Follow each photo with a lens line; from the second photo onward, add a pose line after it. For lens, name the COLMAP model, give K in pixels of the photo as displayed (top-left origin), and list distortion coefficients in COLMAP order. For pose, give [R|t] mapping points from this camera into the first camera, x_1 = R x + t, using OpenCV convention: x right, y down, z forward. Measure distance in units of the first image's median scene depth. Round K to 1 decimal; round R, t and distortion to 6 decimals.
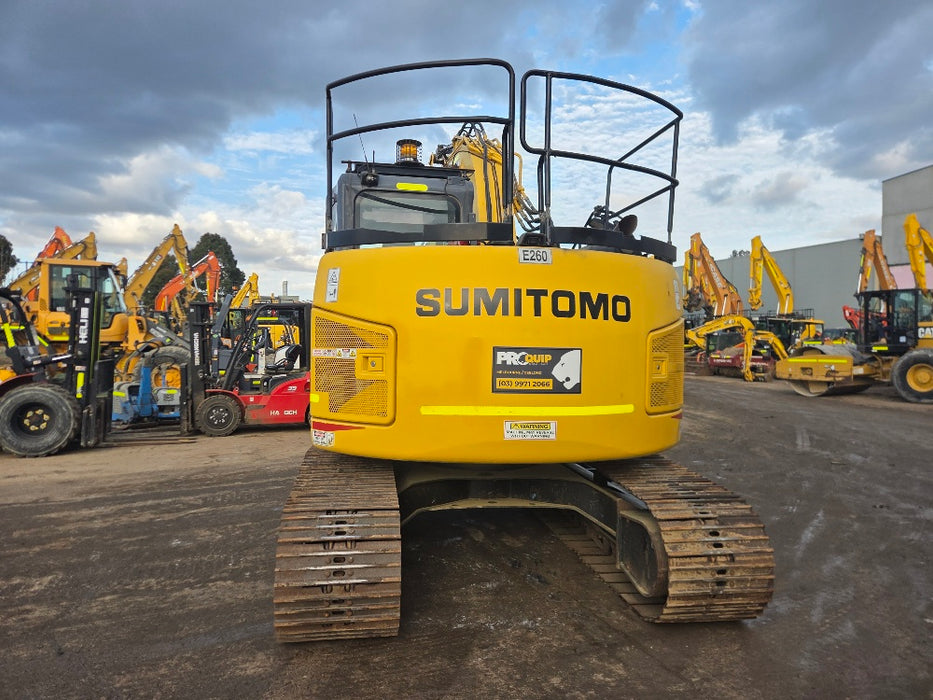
lens RADIAL K [[602.8, 0, 459.2], [0, 602.8, 344.4], [0, 0, 1]] dist [0.075944, -0.063572]
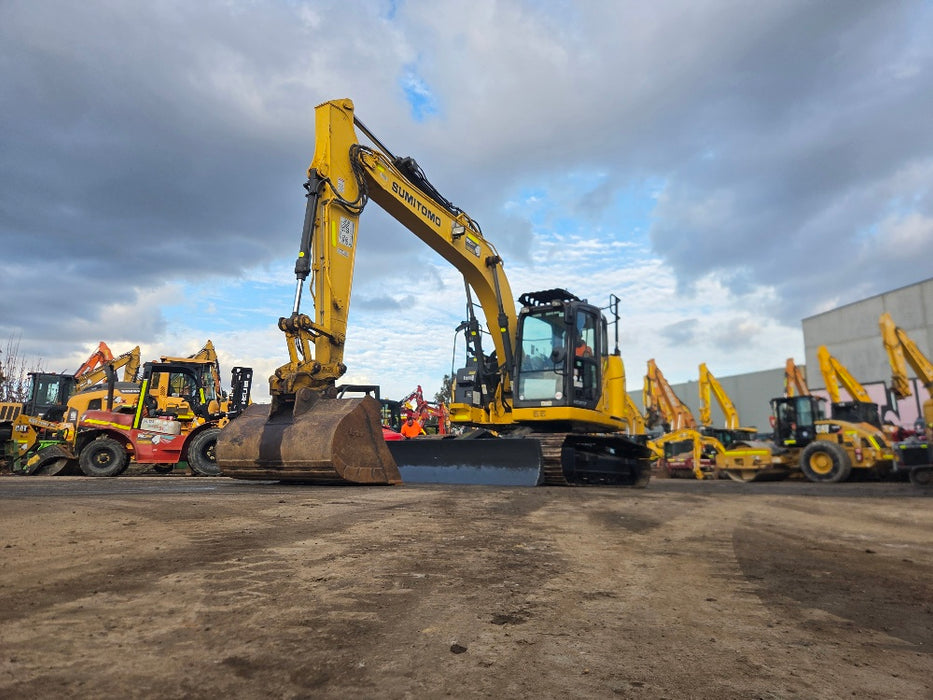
lens RADIAL K [[629.6, 0, 436.4], [0, 629.6, 336.3], [0, 0, 1]] dist [0.004388, -0.000280]
pose [[0.999410, 0.021268, 0.026956, -0.098033], [-0.014724, 0.974680, -0.223117, 0.095209], [-0.031019, 0.222589, 0.974419, -0.311234]]
